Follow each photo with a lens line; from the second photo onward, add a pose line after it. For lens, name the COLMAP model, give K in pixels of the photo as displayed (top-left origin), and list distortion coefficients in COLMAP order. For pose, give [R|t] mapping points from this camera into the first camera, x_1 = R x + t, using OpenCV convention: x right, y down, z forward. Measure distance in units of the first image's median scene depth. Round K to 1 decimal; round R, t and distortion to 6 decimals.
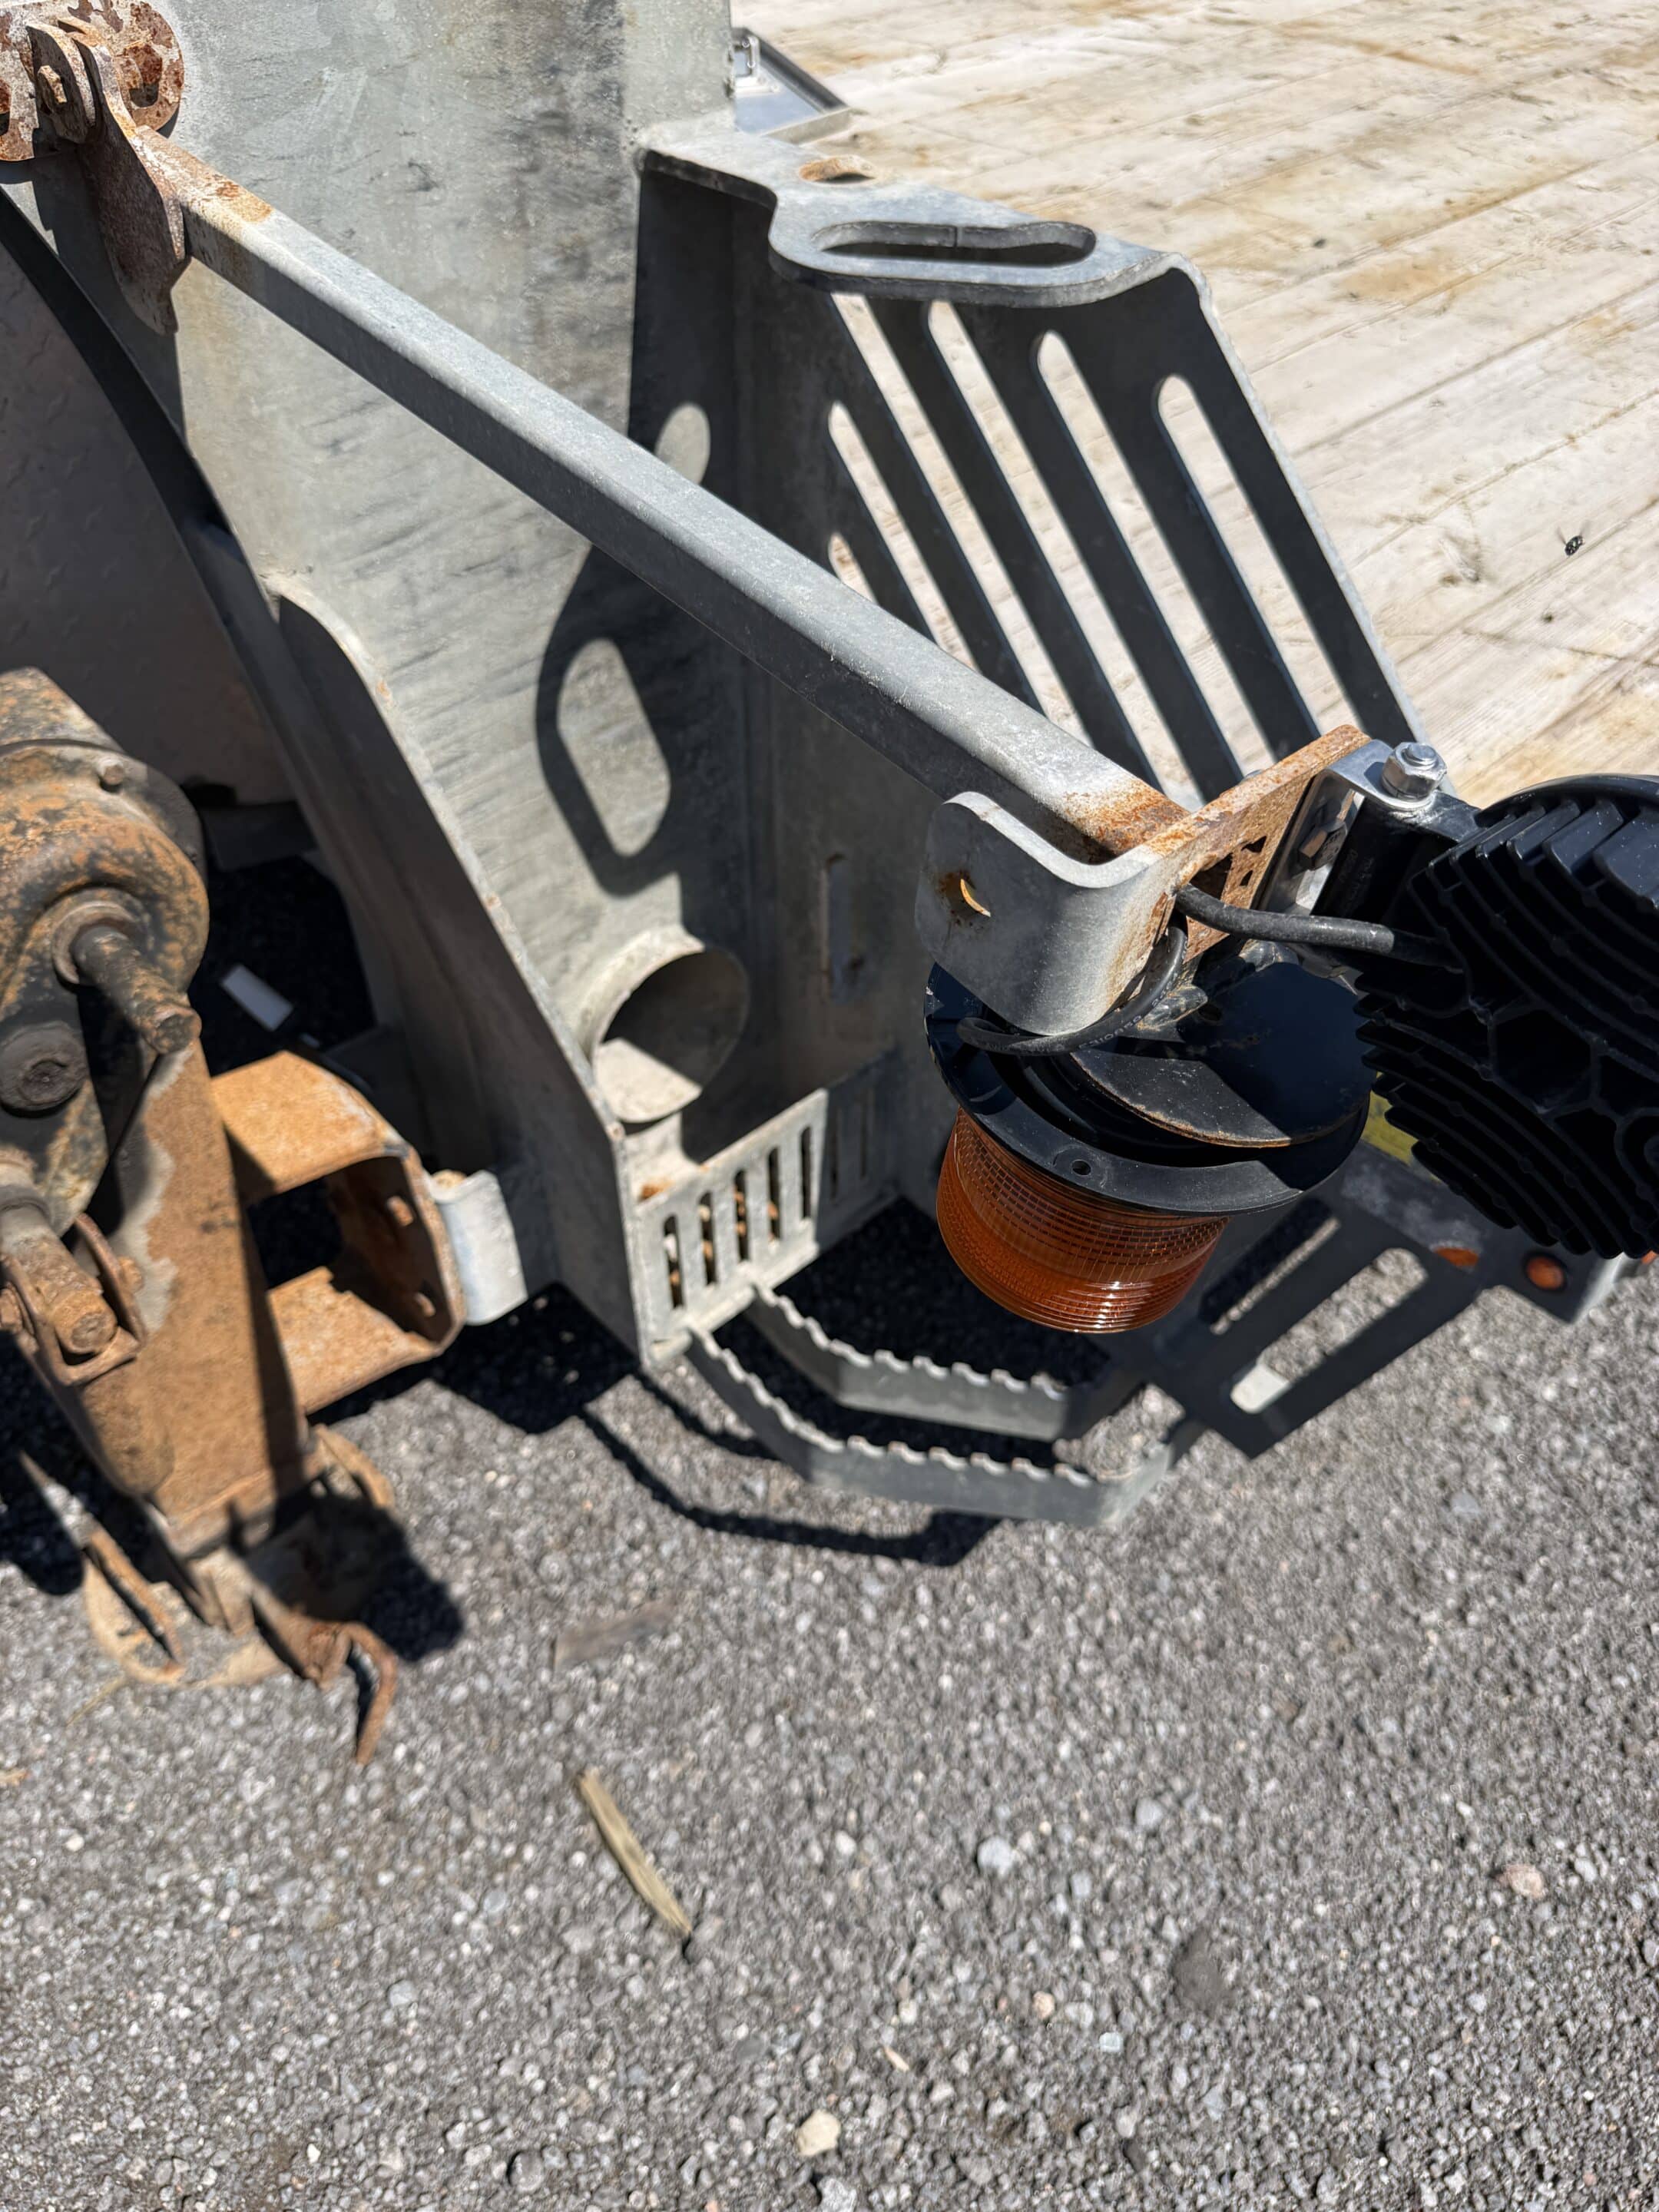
lens RADIAL K [[1603.1, 0, 829.5], [0, 1603.1, 1106.0], [0, 0, 1]] dist [0.005698, -0.021760]
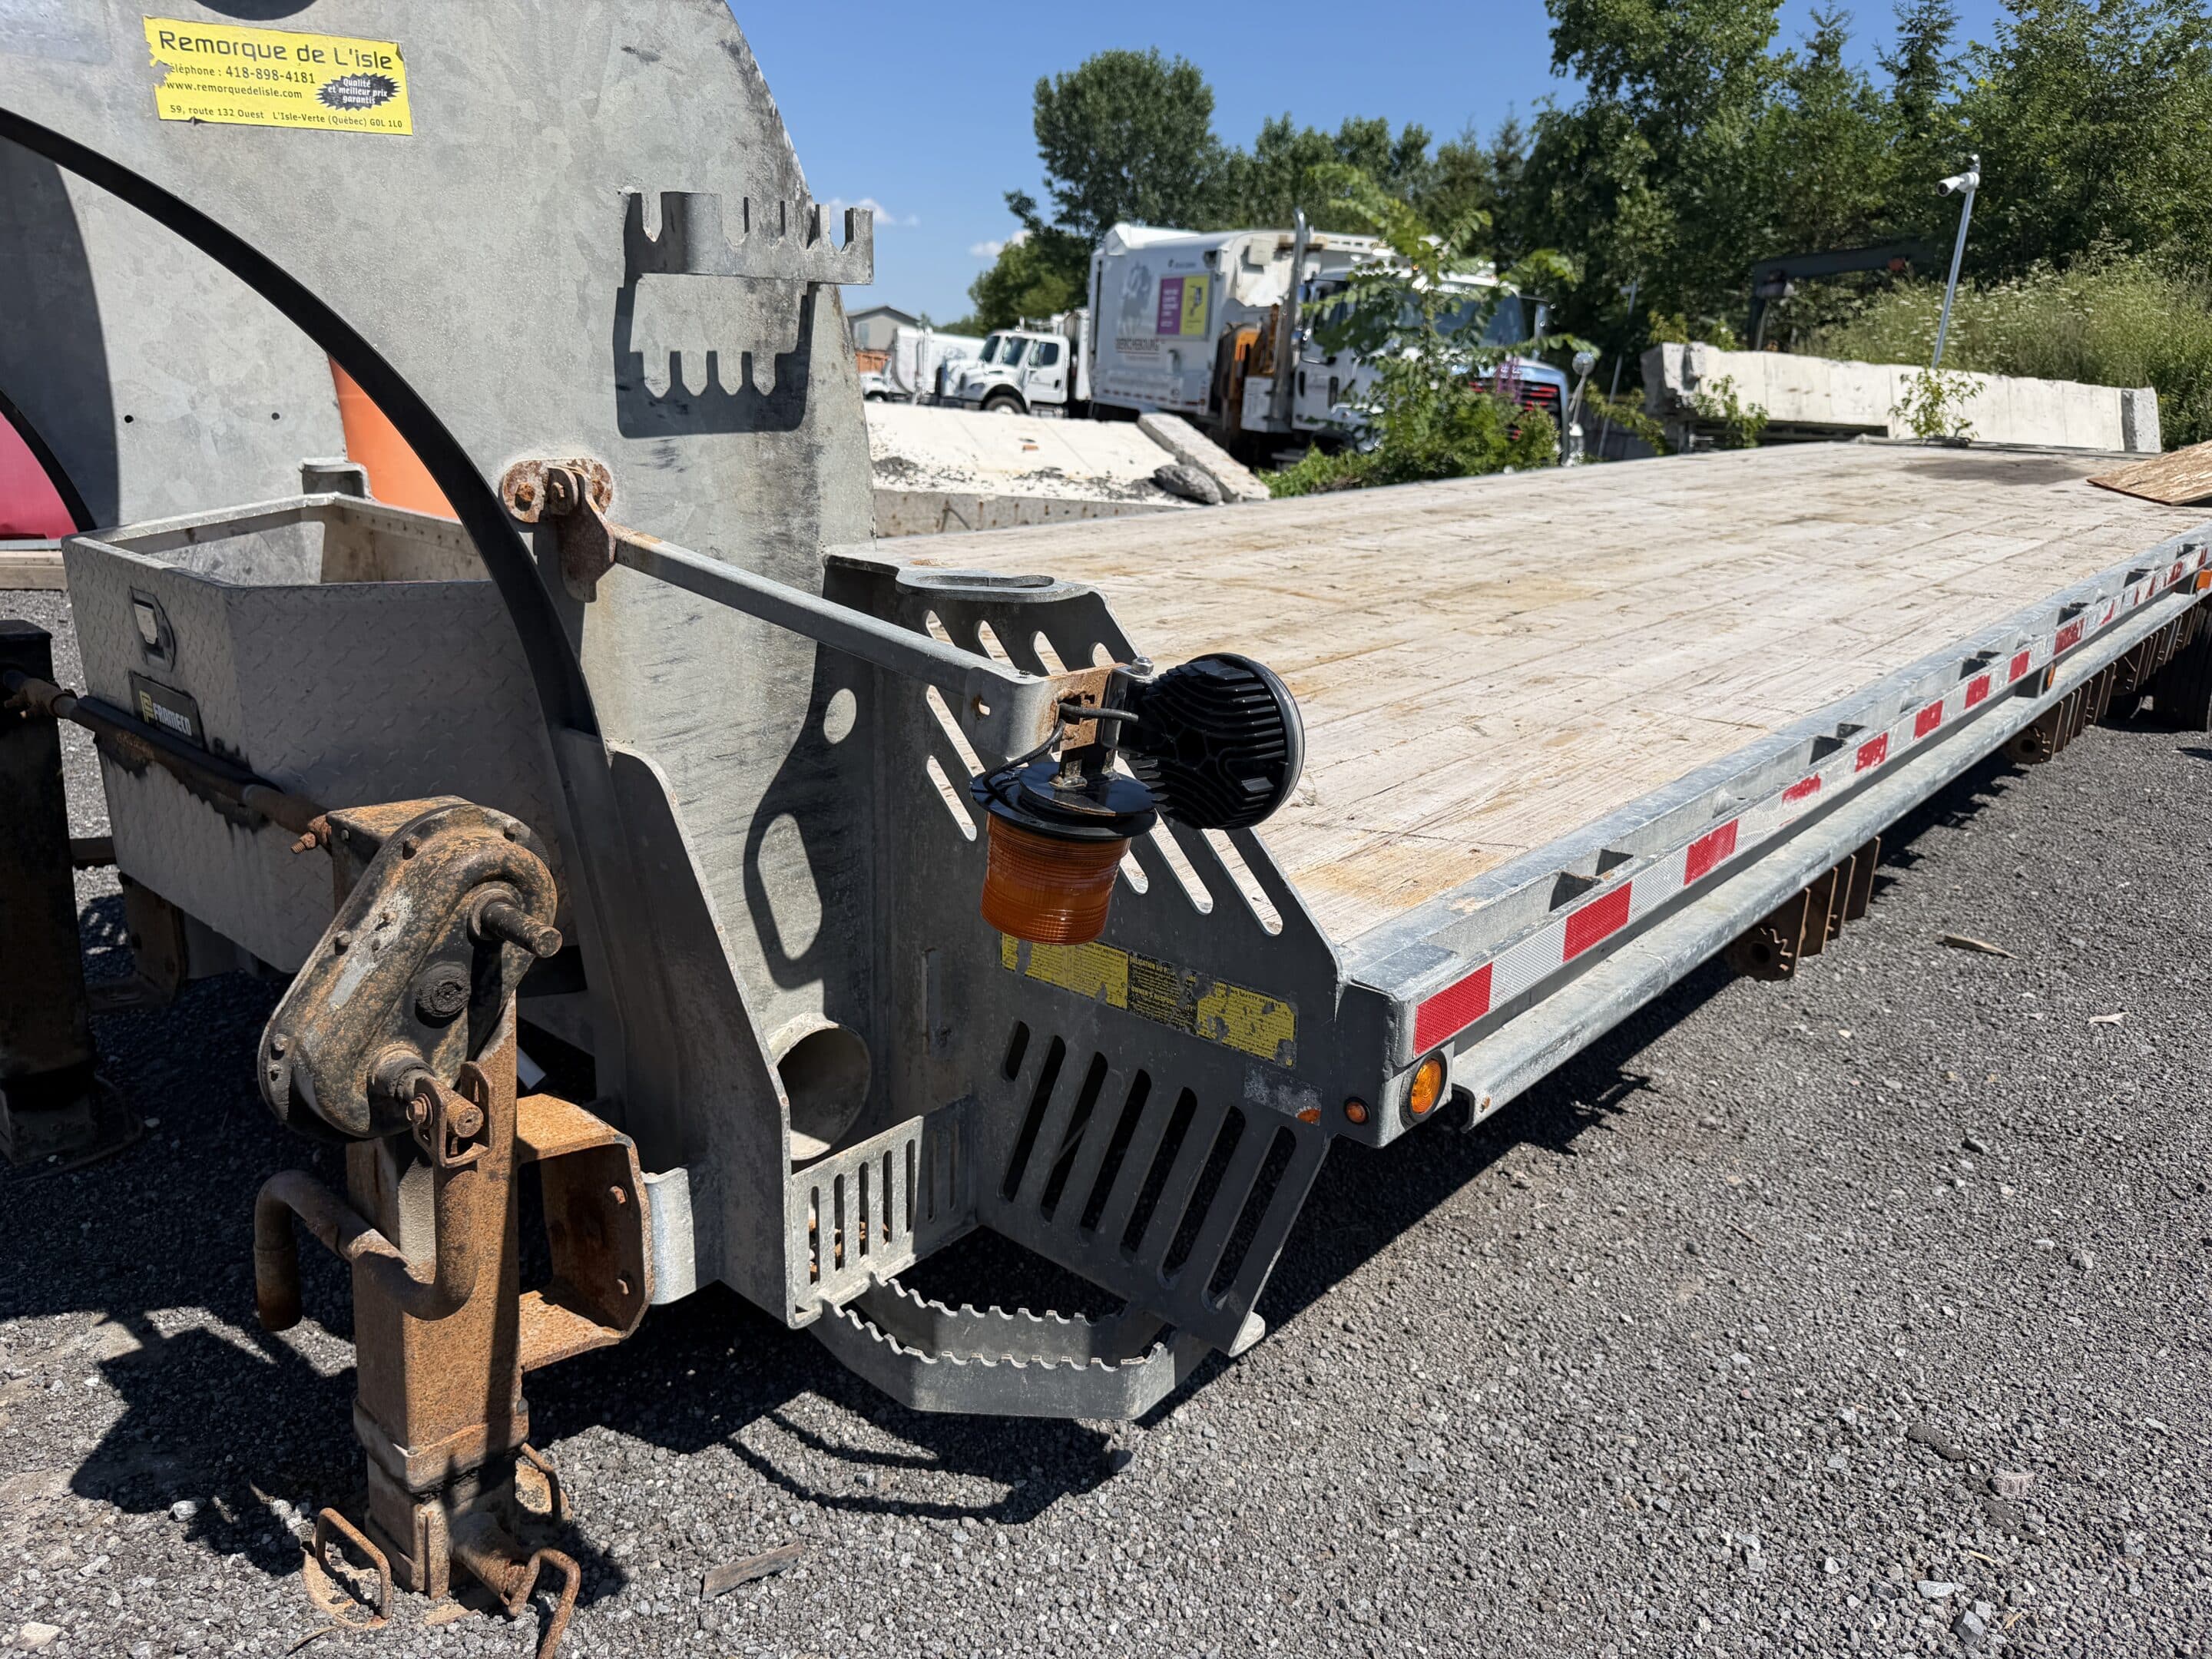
lens RADIAL K [[1553.4, 0, 1106.0], [0, 1553.4, 829.5], [0, 0, 1]] dist [0.080317, -0.166823]
pose [[0.992862, -0.000911, 0.119268, -0.006548], [0.055010, 0.890761, -0.451130, 0.382806], [-0.105829, 0.454471, 0.884453, -0.368958]]
